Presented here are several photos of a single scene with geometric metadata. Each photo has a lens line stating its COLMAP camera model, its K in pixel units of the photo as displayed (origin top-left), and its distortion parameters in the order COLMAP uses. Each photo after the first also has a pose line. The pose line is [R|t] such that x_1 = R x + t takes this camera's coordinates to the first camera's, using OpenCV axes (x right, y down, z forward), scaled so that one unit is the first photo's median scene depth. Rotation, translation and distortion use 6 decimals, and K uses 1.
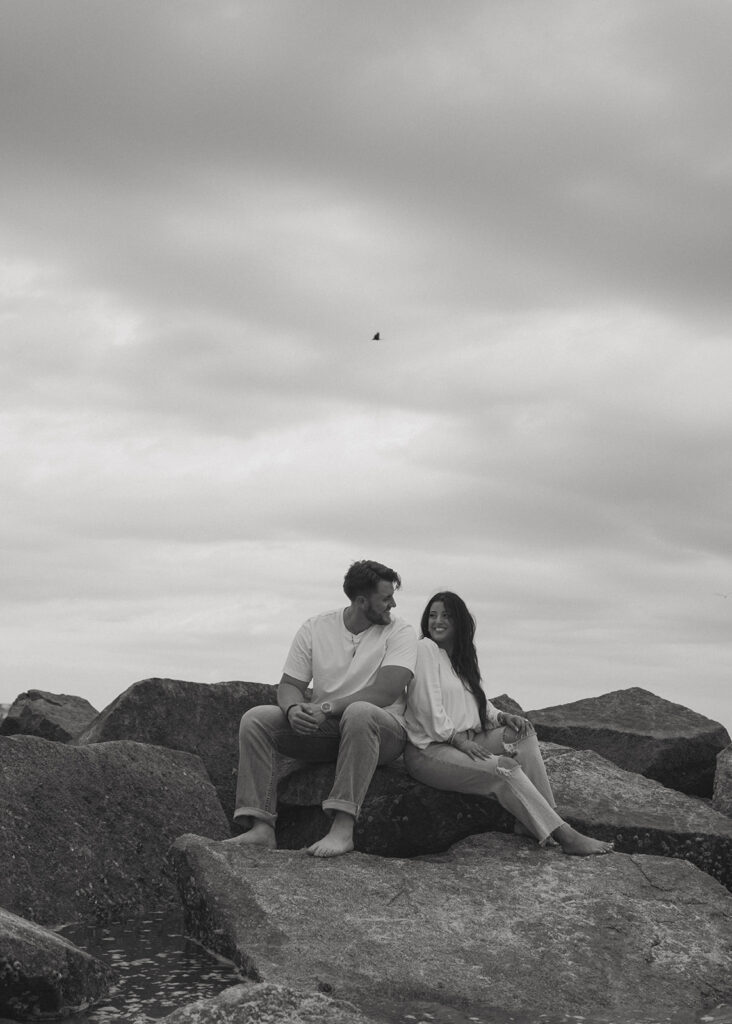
lens RADIAL K [[1206.3, 0, 366.0], [0, 1206.3, 512.0], [0, 0, 1]] dist [-0.007886, 0.003981]
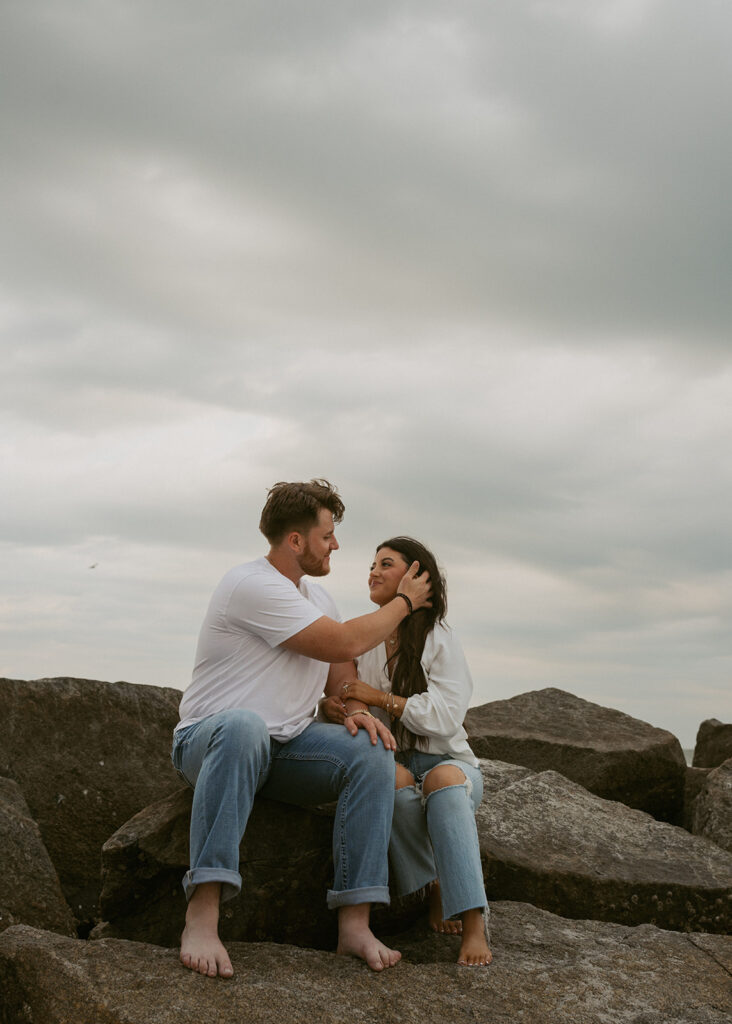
lens RADIAL K [[1206.3, 0, 366.0], [0, 1206.3, 512.0], [0, 0, 1]] dist [-0.007886, 0.003981]
pose [[0.985750, 0.028317, 0.165816, -0.056551], [-0.028402, 0.999595, -0.001862, 0.037831], [-0.165801, -0.002874, 0.986155, 0.259173]]
